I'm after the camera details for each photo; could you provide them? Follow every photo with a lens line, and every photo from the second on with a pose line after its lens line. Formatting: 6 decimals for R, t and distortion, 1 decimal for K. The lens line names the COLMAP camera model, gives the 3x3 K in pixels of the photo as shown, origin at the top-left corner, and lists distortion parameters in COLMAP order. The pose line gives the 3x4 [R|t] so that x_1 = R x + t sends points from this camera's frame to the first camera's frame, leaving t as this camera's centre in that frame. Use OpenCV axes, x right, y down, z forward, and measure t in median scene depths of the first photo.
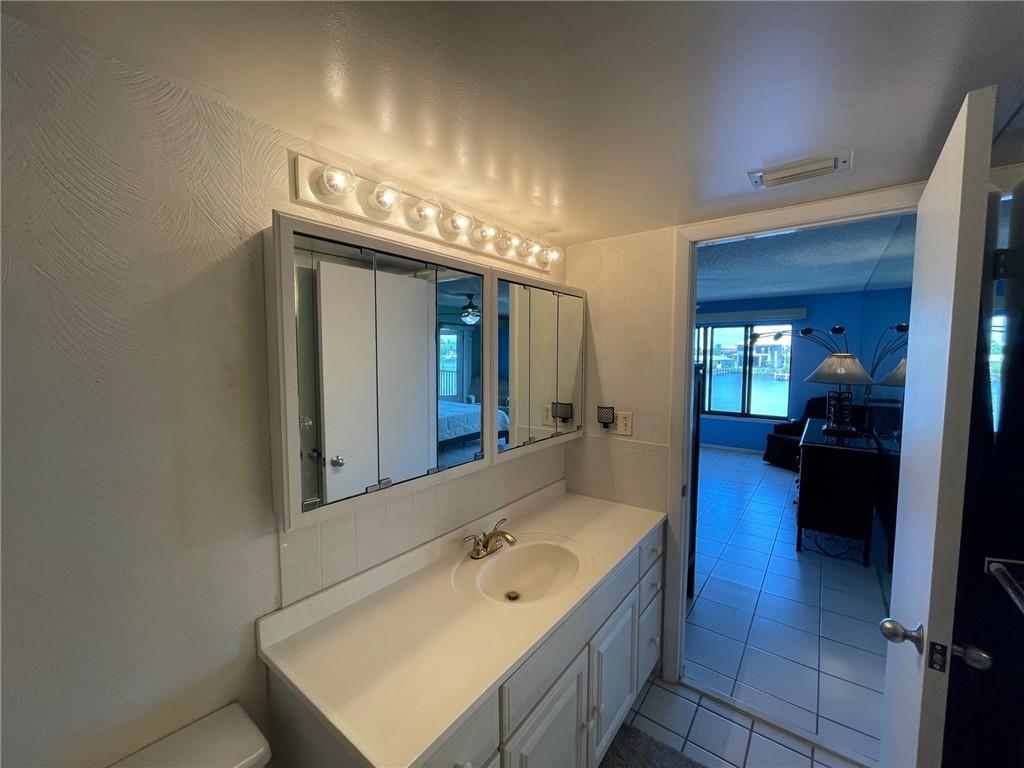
lens RADIAL K [[414.1, 0, 515.1], [0, 414.1, 388.6], [0, 0, 1]] dist [0.000120, 0.000147]
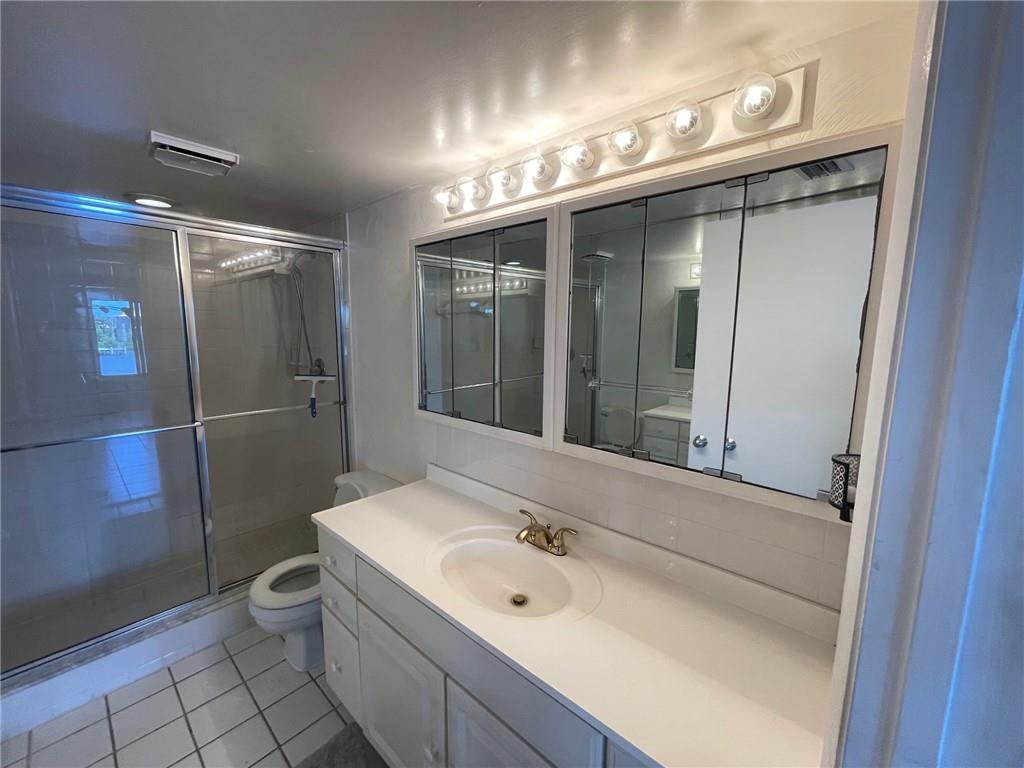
lens RADIAL K [[414.1, 0, 508.7], [0, 414.1, 385.7], [0, 0, 1]] dist [0.000120, 0.000147]
pose [[-0.085322, 0.139811, -0.986495, 0.852802], [-0.085783, 0.985399, 0.147075, -0.065193], [0.992654, 0.097173, -0.072083, 1.090427]]
